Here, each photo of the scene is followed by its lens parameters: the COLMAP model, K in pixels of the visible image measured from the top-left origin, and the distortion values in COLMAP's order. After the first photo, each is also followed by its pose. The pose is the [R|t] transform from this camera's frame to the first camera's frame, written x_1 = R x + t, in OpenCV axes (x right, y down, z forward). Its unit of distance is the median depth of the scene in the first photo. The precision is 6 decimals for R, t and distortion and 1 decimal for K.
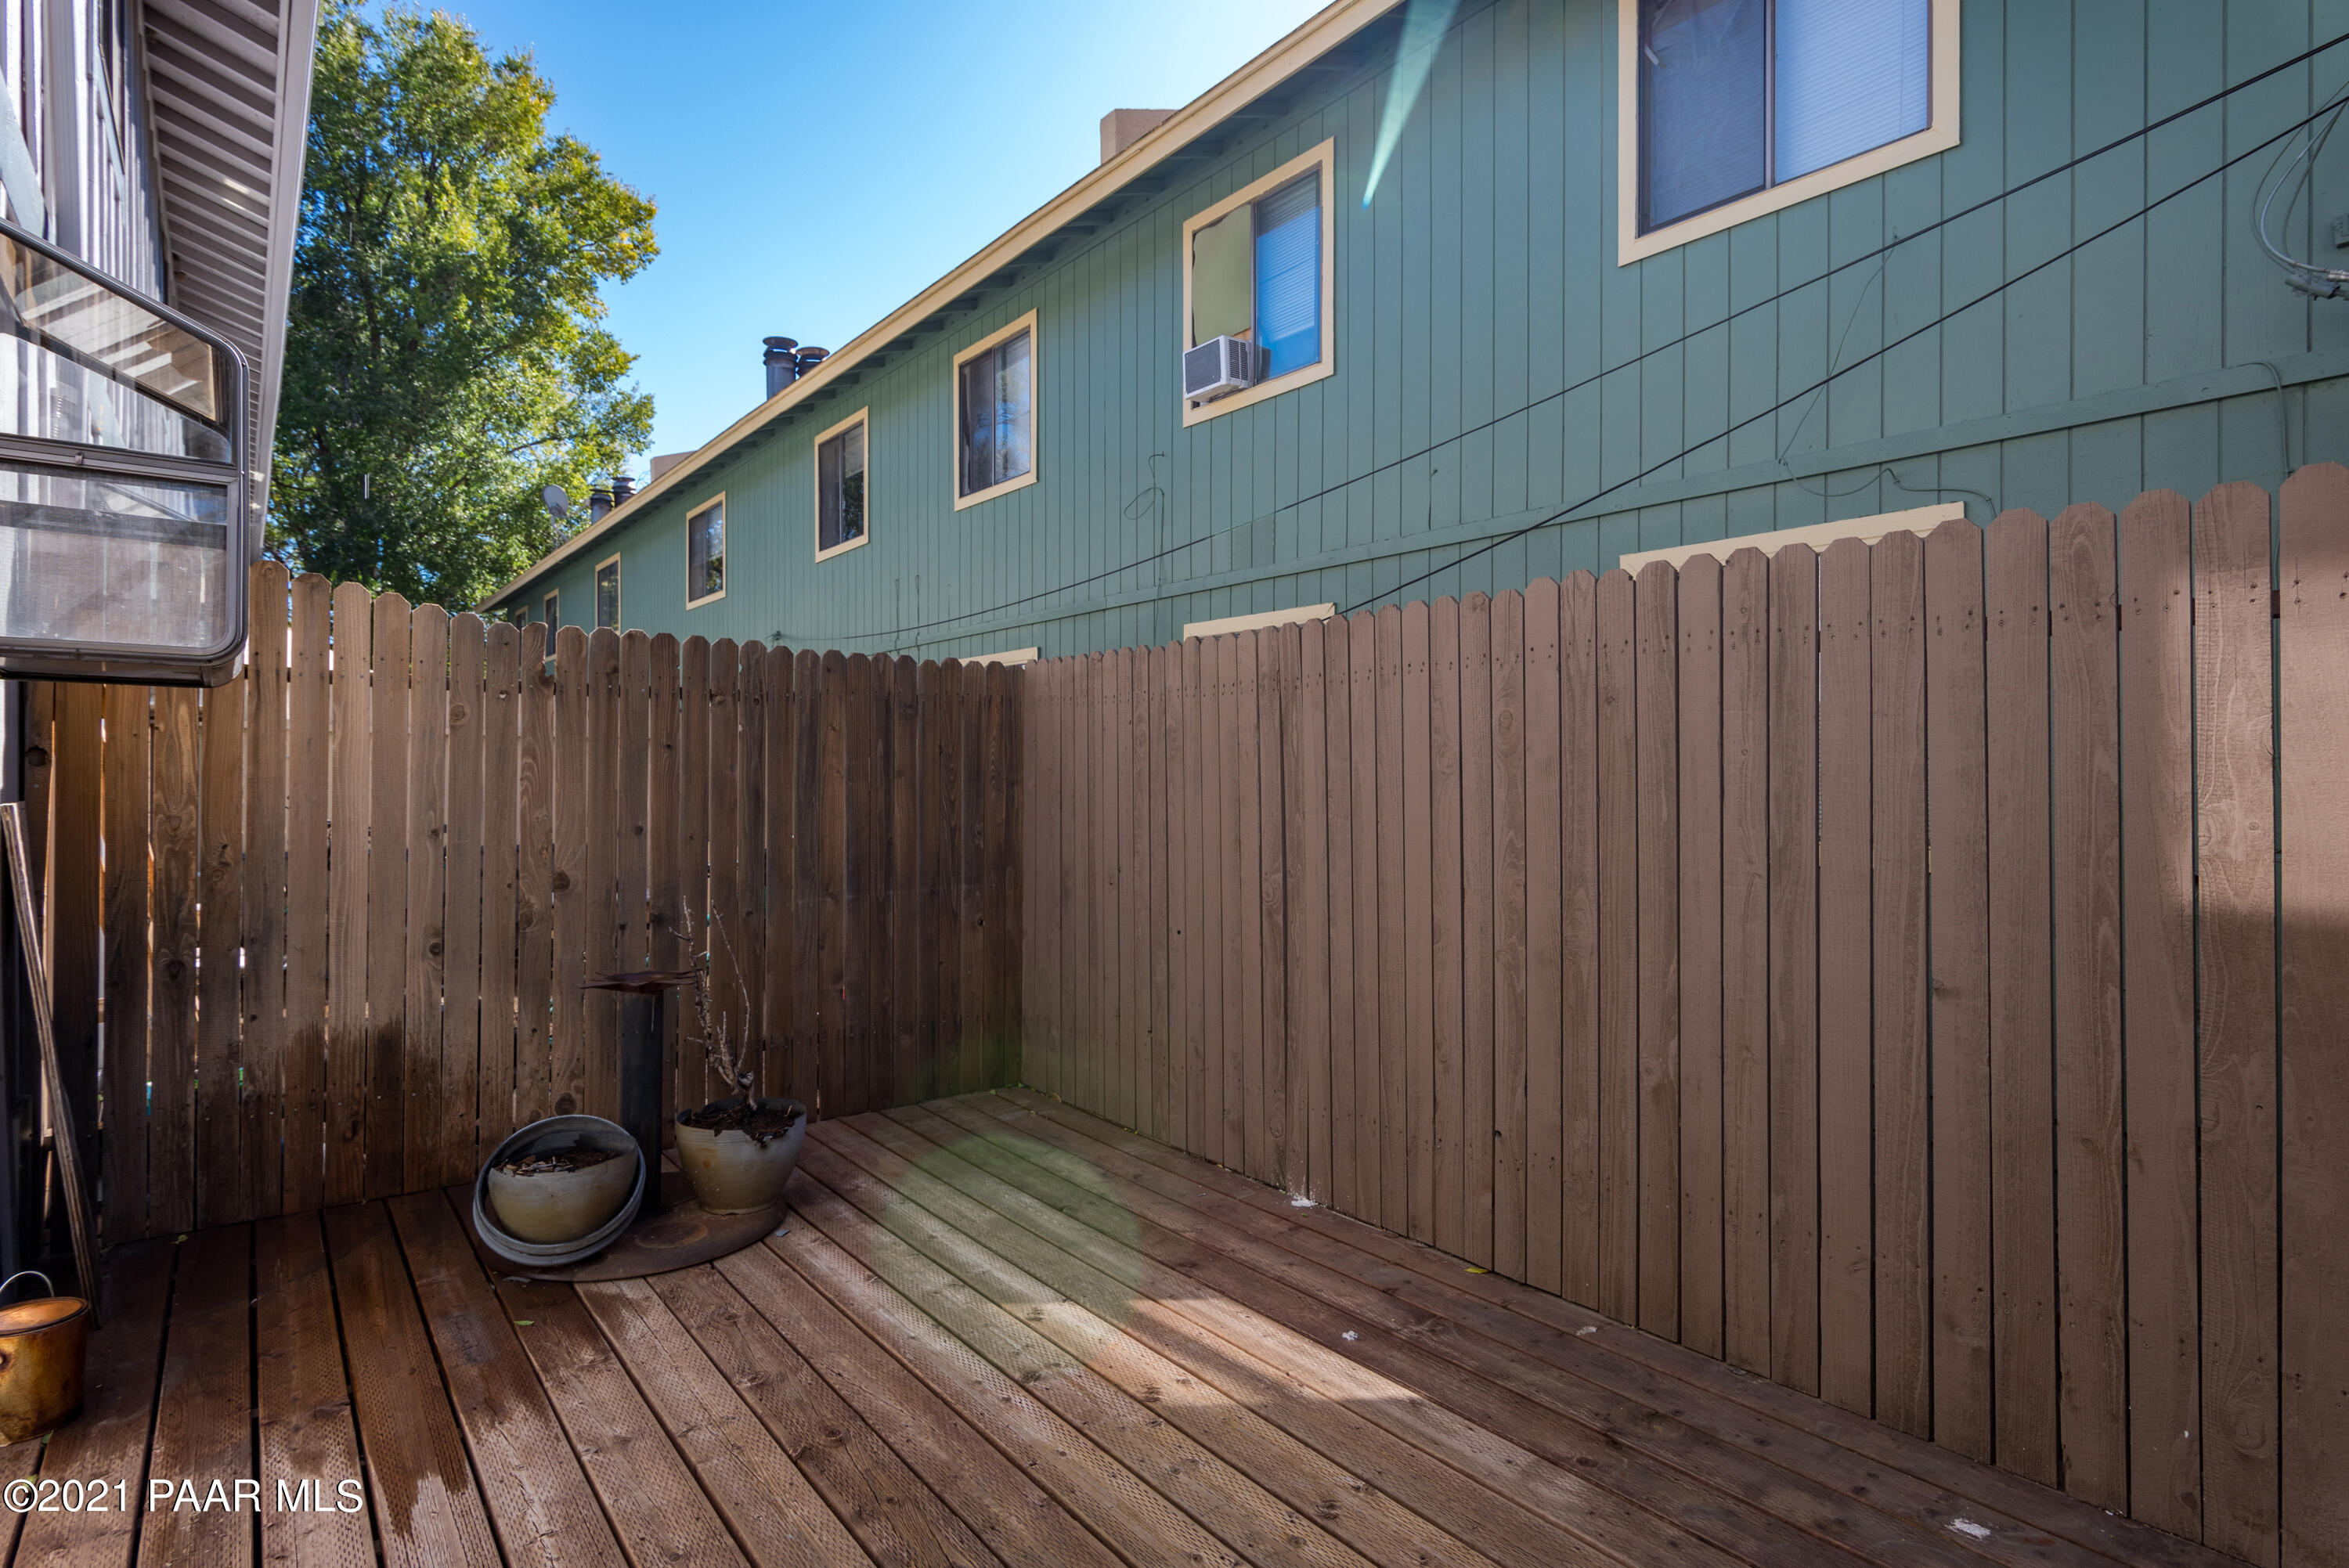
lens RADIAL K [[1146.6, 0, 1175.7], [0, 1146.6, 774.9], [0, 0, 1]] dist [-0.001279, -0.002201]
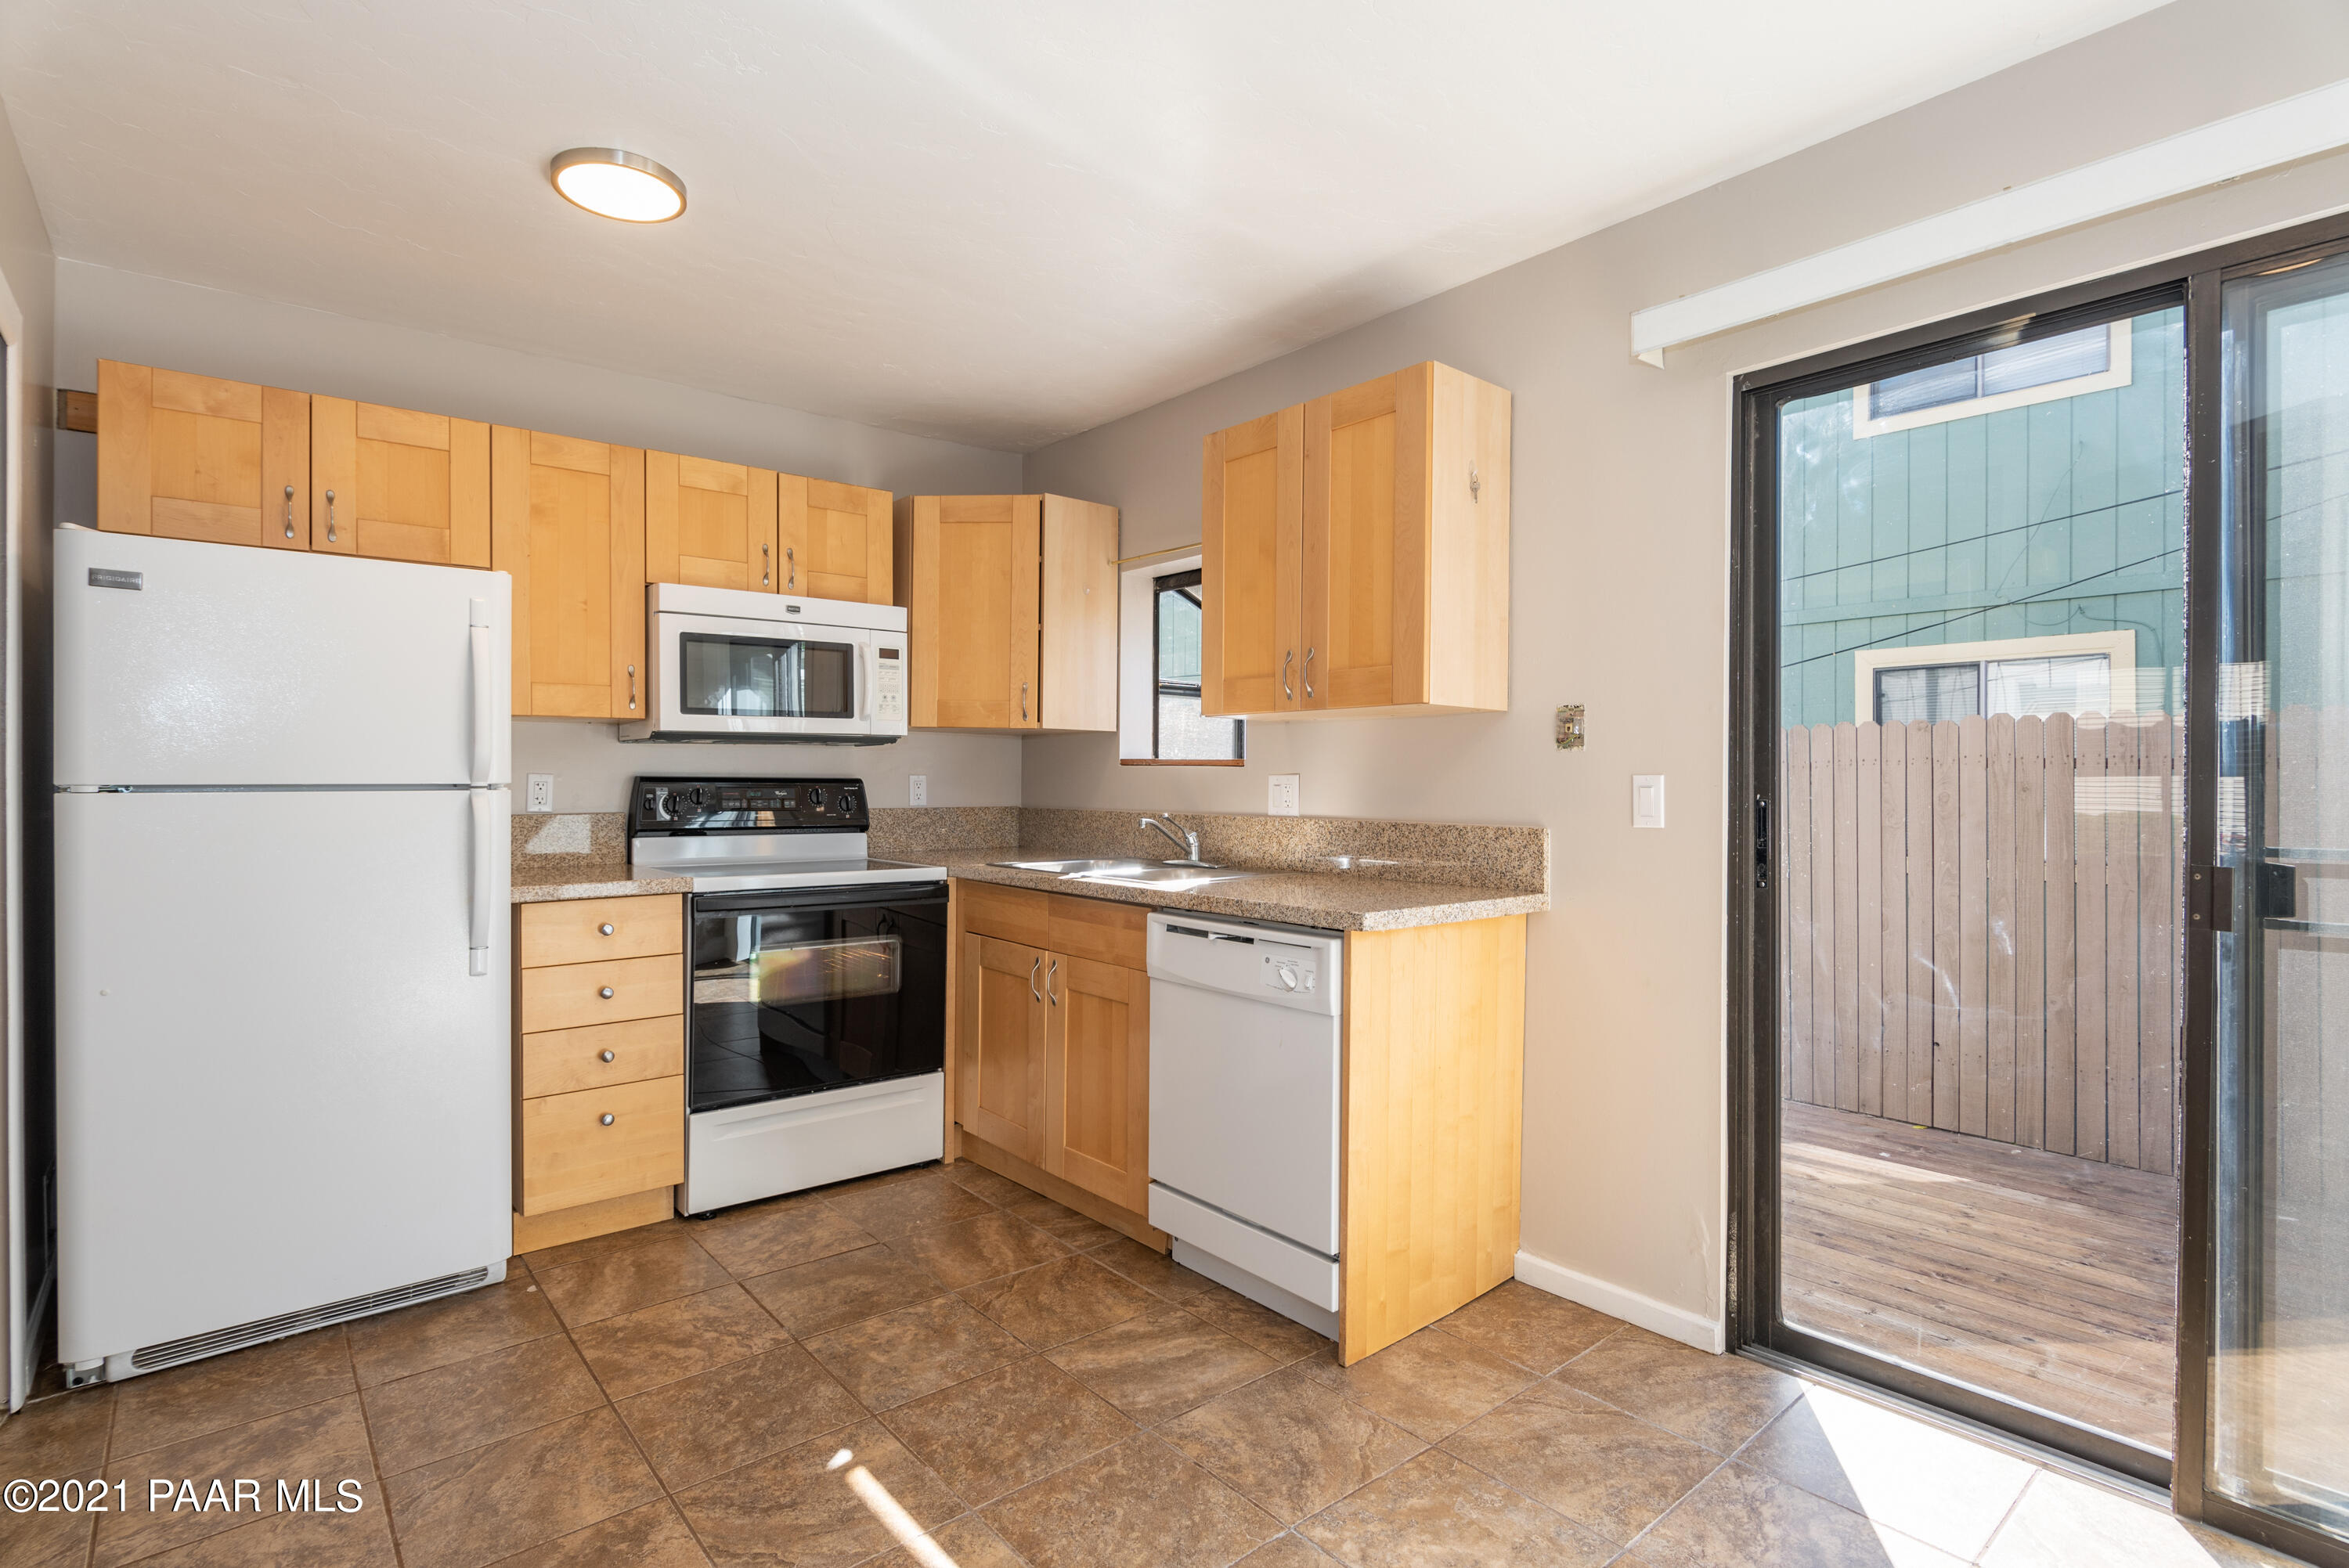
lens RADIAL K [[1146.6, 0, 1152.5], [0, 1146.6, 773.9], [0, 0, 1]] dist [-0.001279, -0.002201]
pose [[0.999616, 0.000709, 0.027708, -1.019287], [-0.000709, 1.000000, -0.000017, -0.090496], [-0.027708, -0.000002, 0.999616, -0.716903]]
